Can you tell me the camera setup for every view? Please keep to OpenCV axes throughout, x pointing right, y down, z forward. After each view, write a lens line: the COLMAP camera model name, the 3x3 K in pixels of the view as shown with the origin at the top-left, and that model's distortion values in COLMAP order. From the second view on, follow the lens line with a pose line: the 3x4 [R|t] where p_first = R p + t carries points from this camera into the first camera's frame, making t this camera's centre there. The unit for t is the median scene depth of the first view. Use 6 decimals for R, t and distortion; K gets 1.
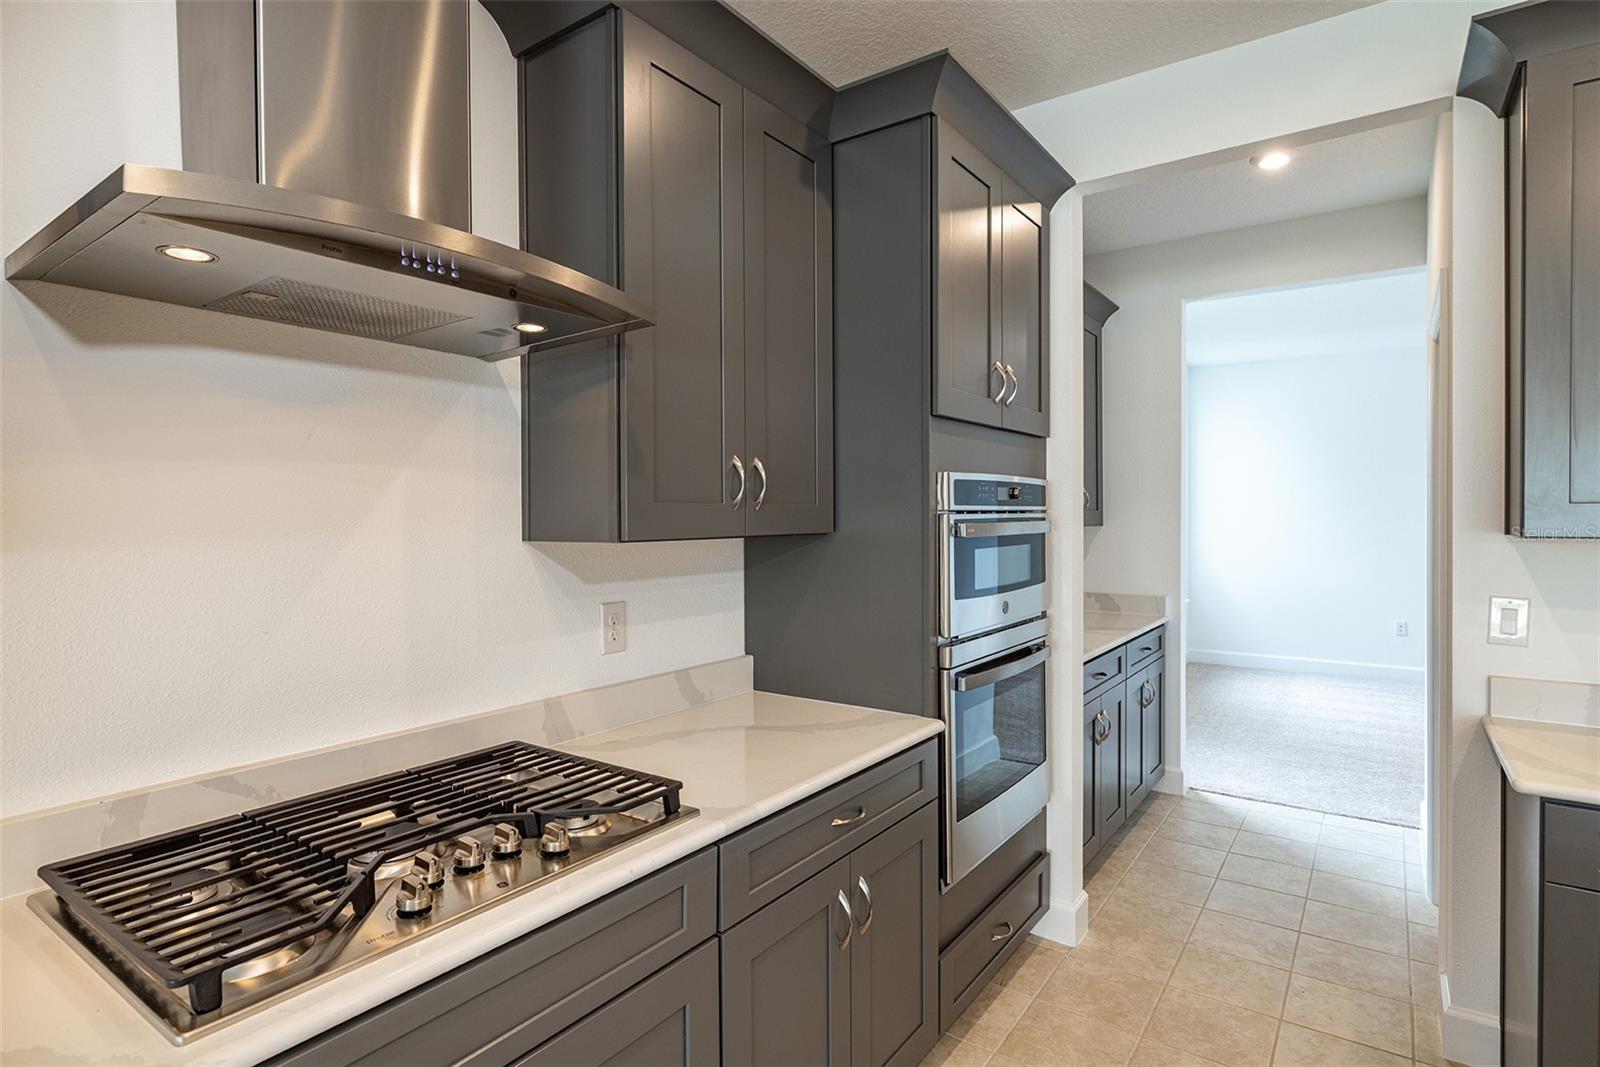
lens RADIAL K [[820.8, 0, 795.1], [0, 820.8, 521.3], [0, 0, 1]] dist [-0.001623, -0.000385]
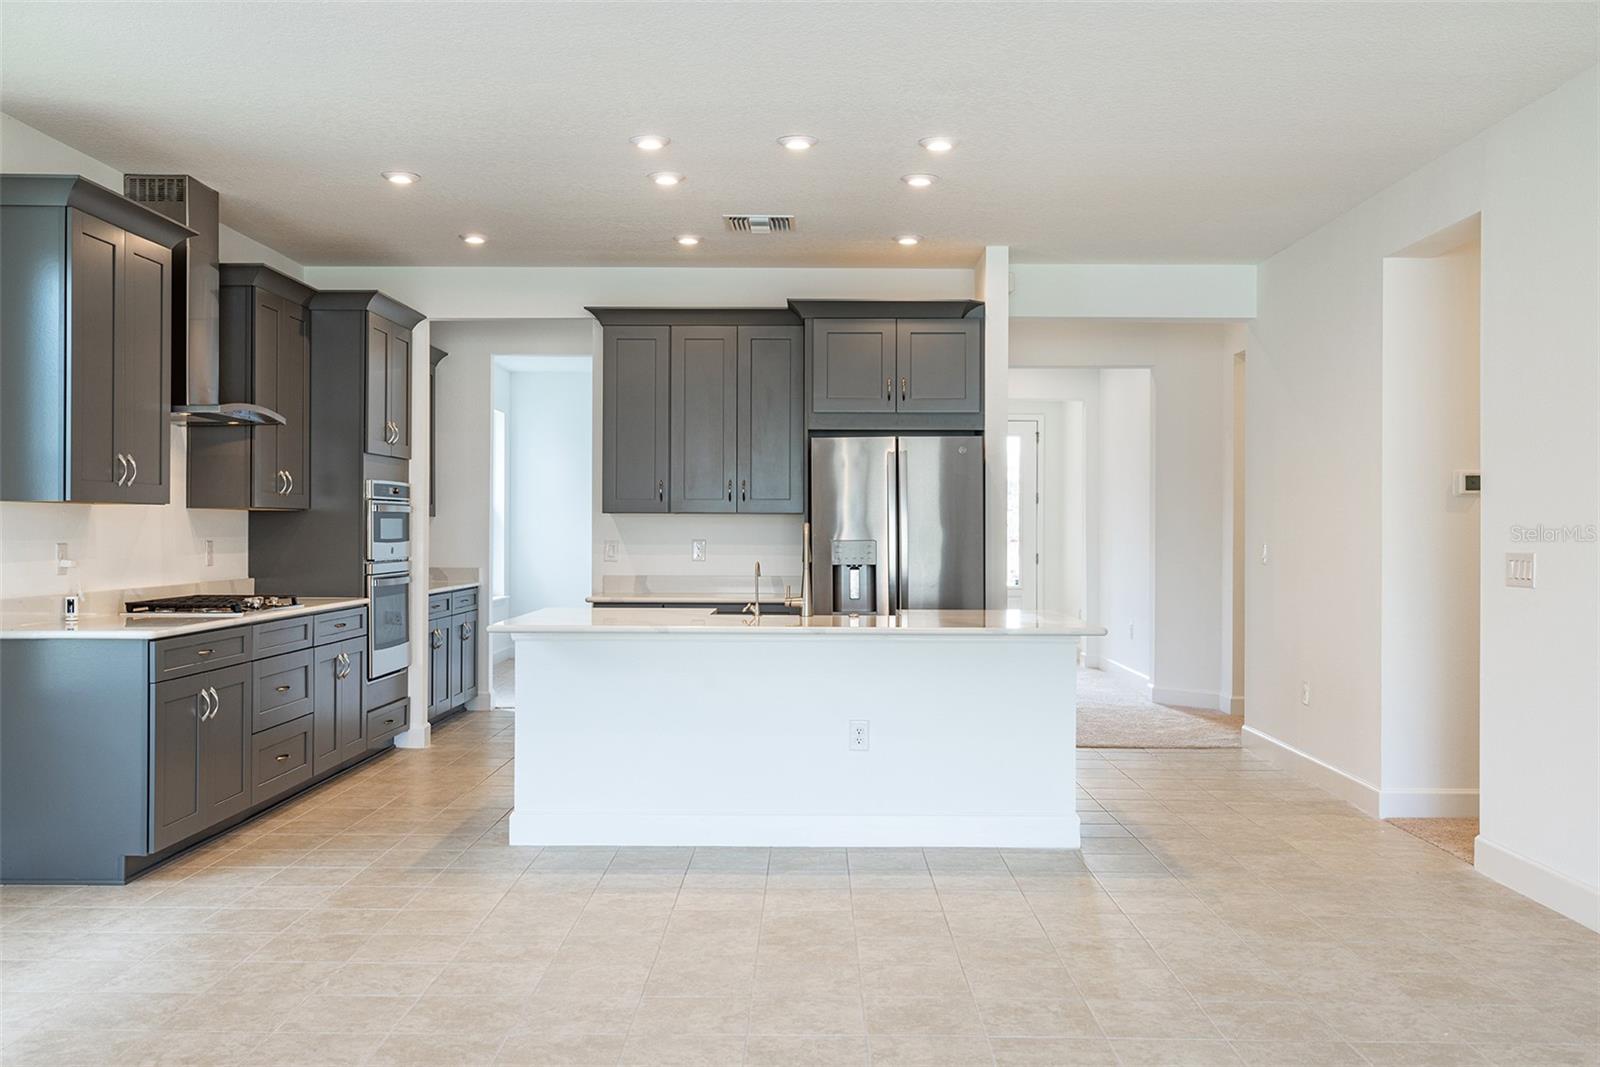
lens RADIAL K [[1483.2, 0, 798.8], [0, 1483.2, 519.2], [0, 0, 1]] dist [0.008035, 0.007087]
pose [[0.817500, 0.012245, 0.575798, -0.943077], [-0.003435, 0.999860, -0.016387, 0.083914], [-0.575918, 0.011418, 0.817428, -2.326114]]
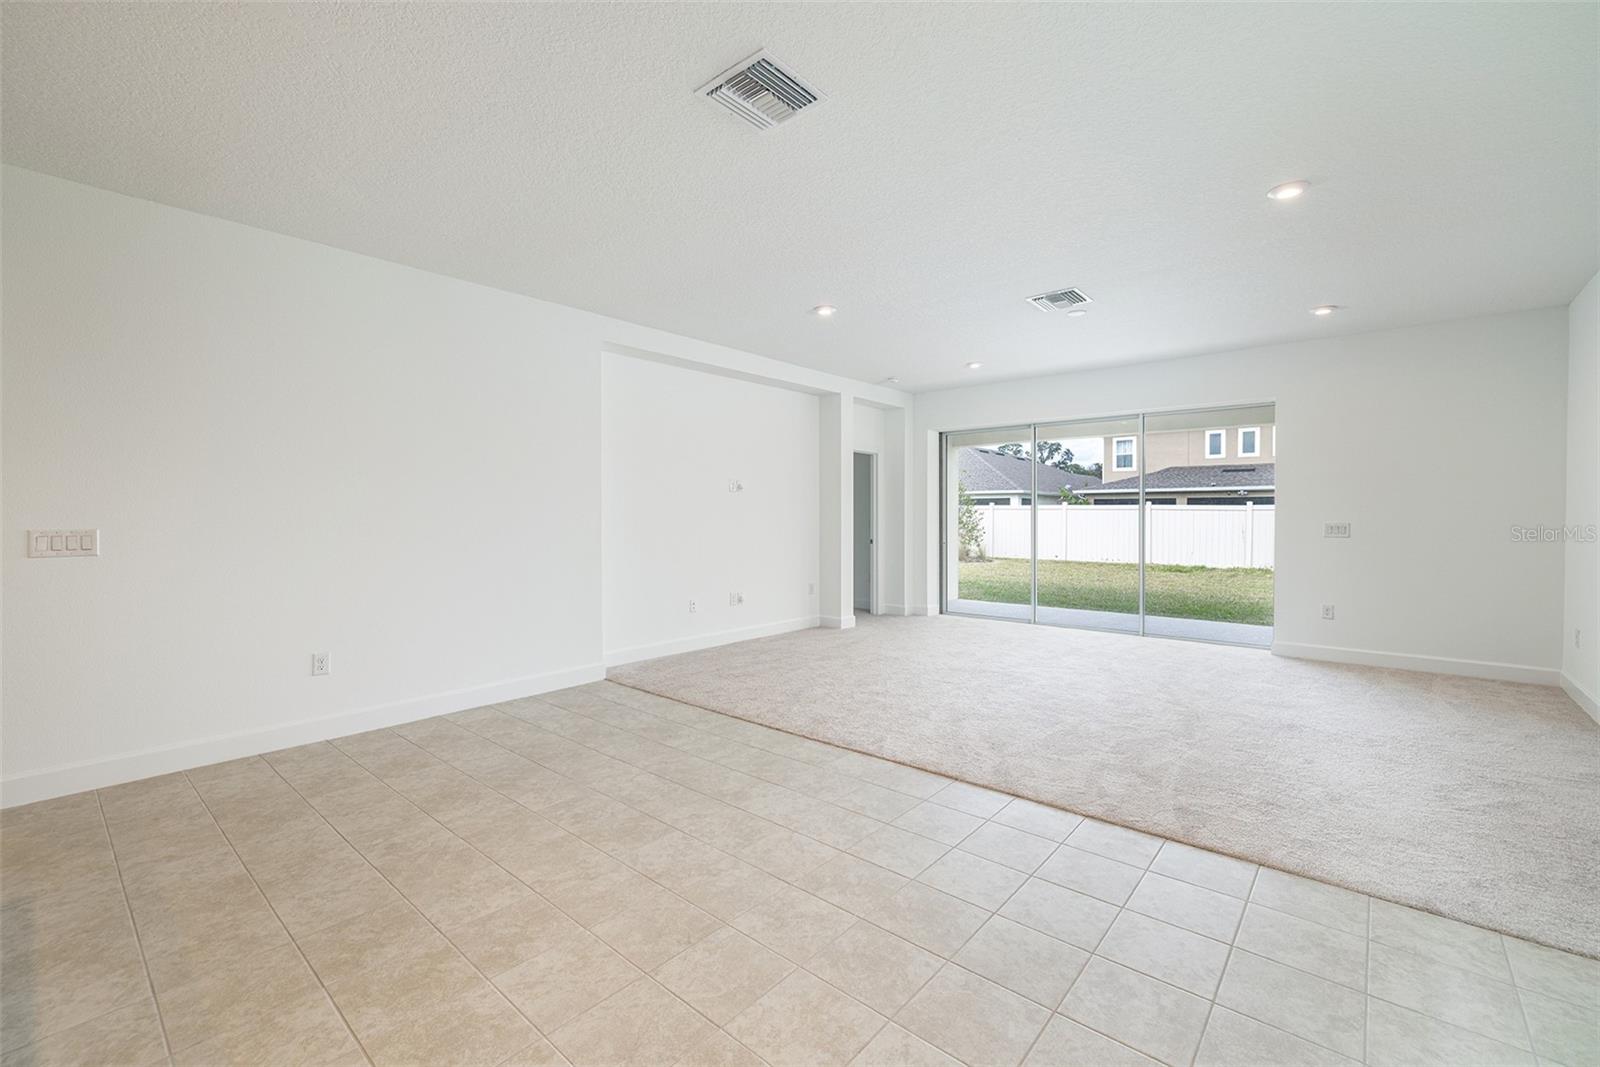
lens RADIAL K [[672.7, 0, 796.0], [0, 672.7, 523.4], [0, 0, 1]] dist [0.000945, 0.000052]
pose [[-0.995919, 0.002161, 0.090224, -0.299086], [0.004012, 0.999785, 0.020339, 0.062233], [-0.090161, 0.020618, -0.995714, -0.007077]]
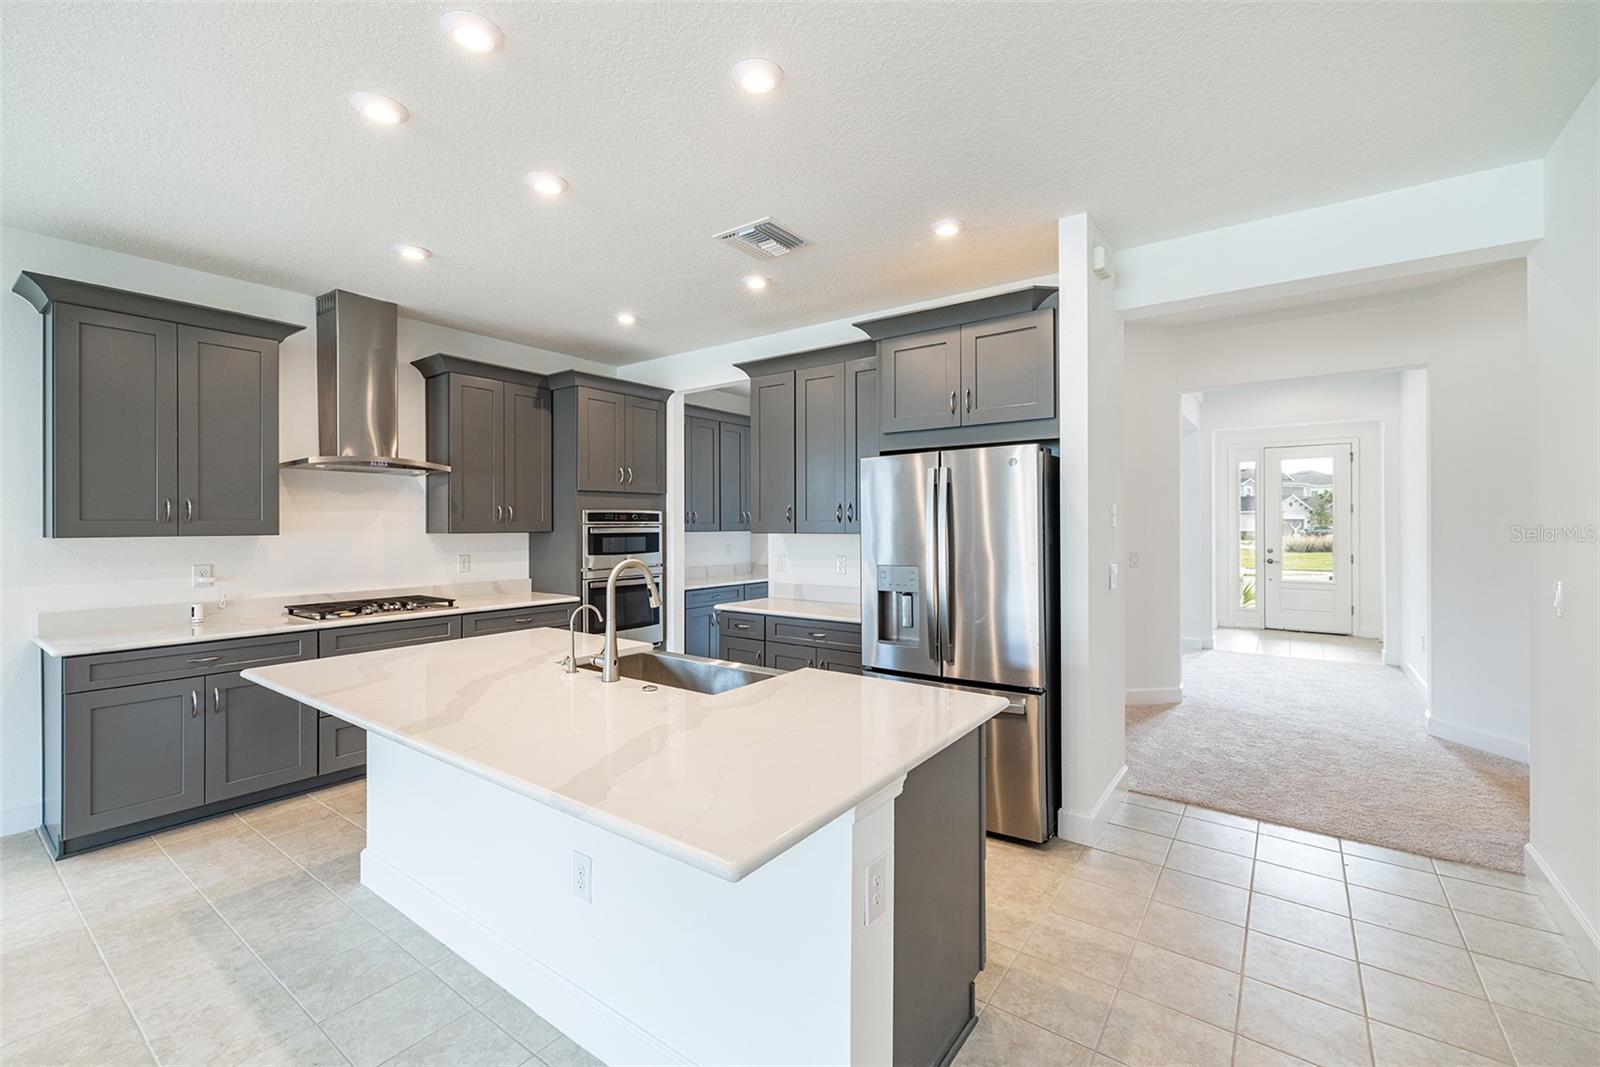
lens RADIAL K [[678.9, 0, 792.5], [0, 678.9, 523.8], [0, 0, 1]] dist [-0.000420, -0.000493]
pose [[0.999904, 0.001753, -0.013775, 0.808359], [-0.001849, 0.999974, -0.006964, 0.001634], [0.013762, 0.006989, 0.999881, -1.150582]]
